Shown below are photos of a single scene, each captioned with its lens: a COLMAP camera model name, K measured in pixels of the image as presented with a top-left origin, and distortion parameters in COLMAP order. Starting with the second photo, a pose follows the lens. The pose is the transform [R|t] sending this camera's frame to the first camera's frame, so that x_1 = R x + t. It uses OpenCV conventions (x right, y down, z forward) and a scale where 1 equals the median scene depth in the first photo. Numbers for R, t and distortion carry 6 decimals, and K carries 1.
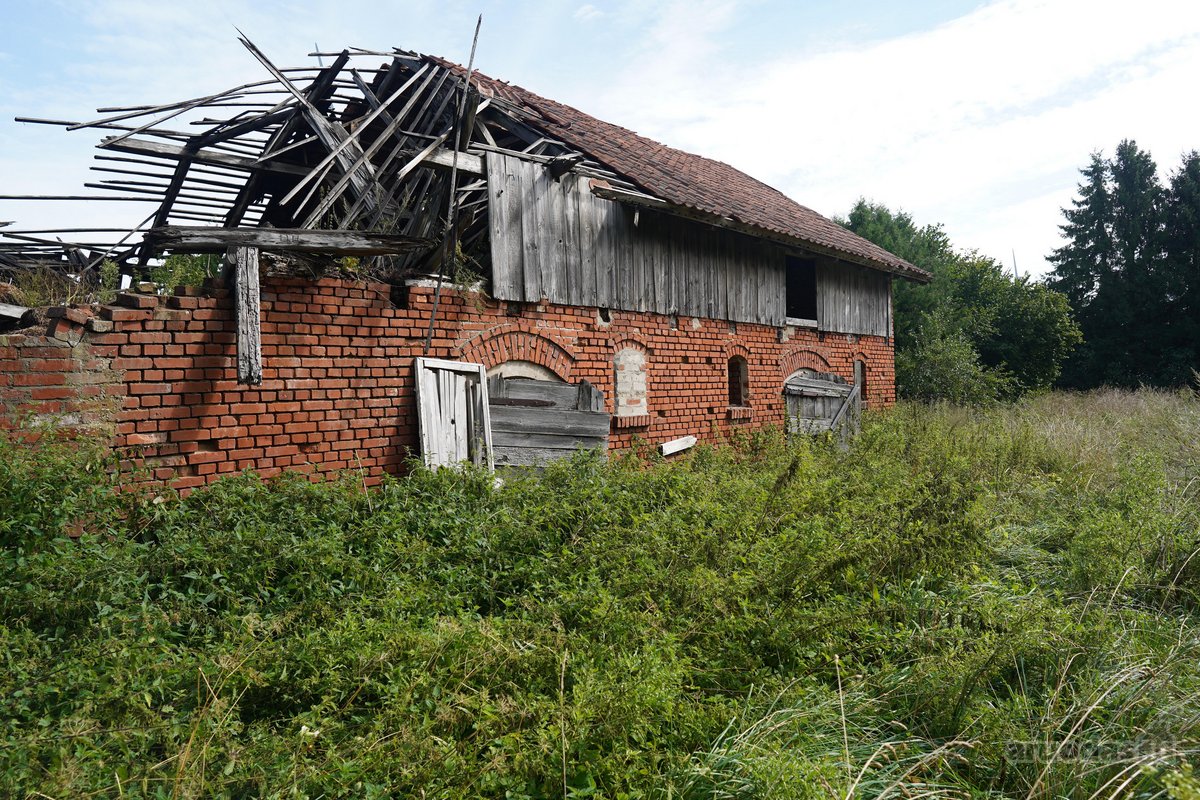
lens RADIAL K [[794.3, 0, 592.2], [0, 794.3, 400.2], [0, 0, 1]] dist [-0.005781, 0.001655]
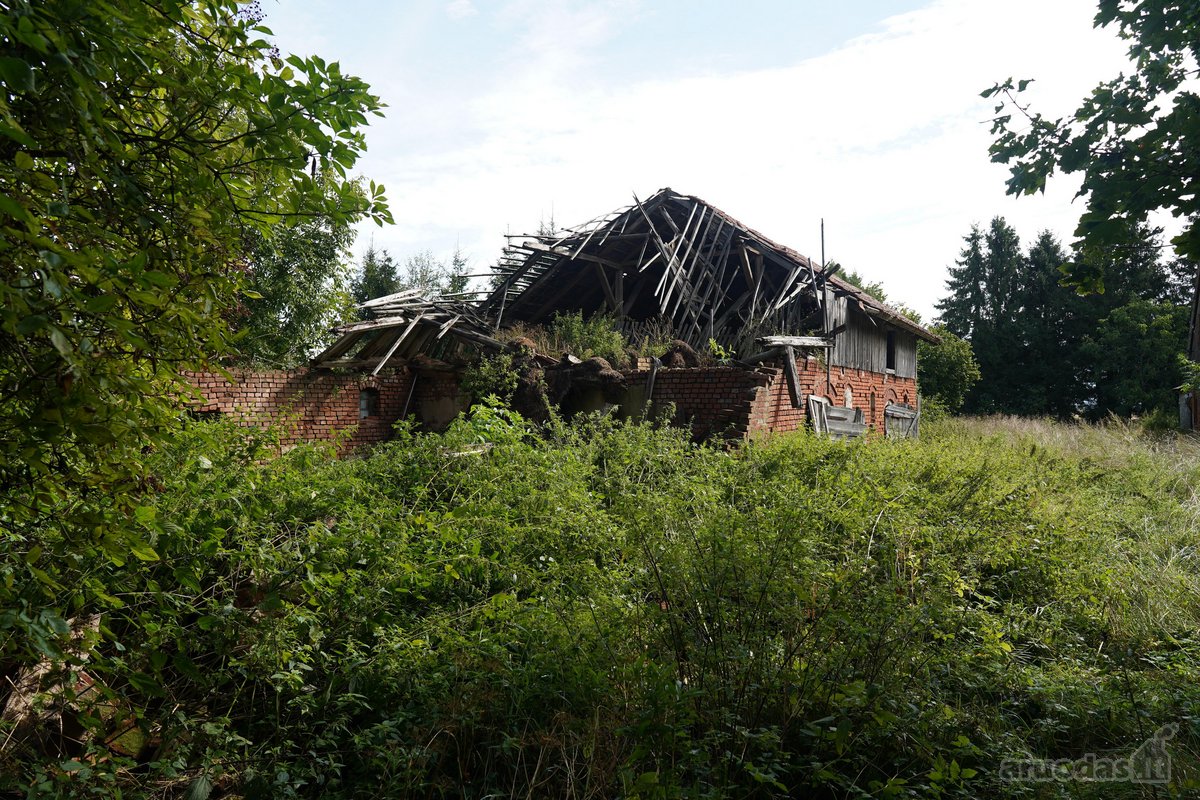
lens RADIAL K [[794.3, 0, 592.2], [0, 794.3, 400.2], [0, 0, 1]] dist [-0.005781, 0.001655]
pose [[0.985673, 0.035651, 0.164859, -0.153549], [-0.033844, 0.999332, -0.013756, 0.000960], [-0.165240, 0.007980, 0.986221, -0.126874]]
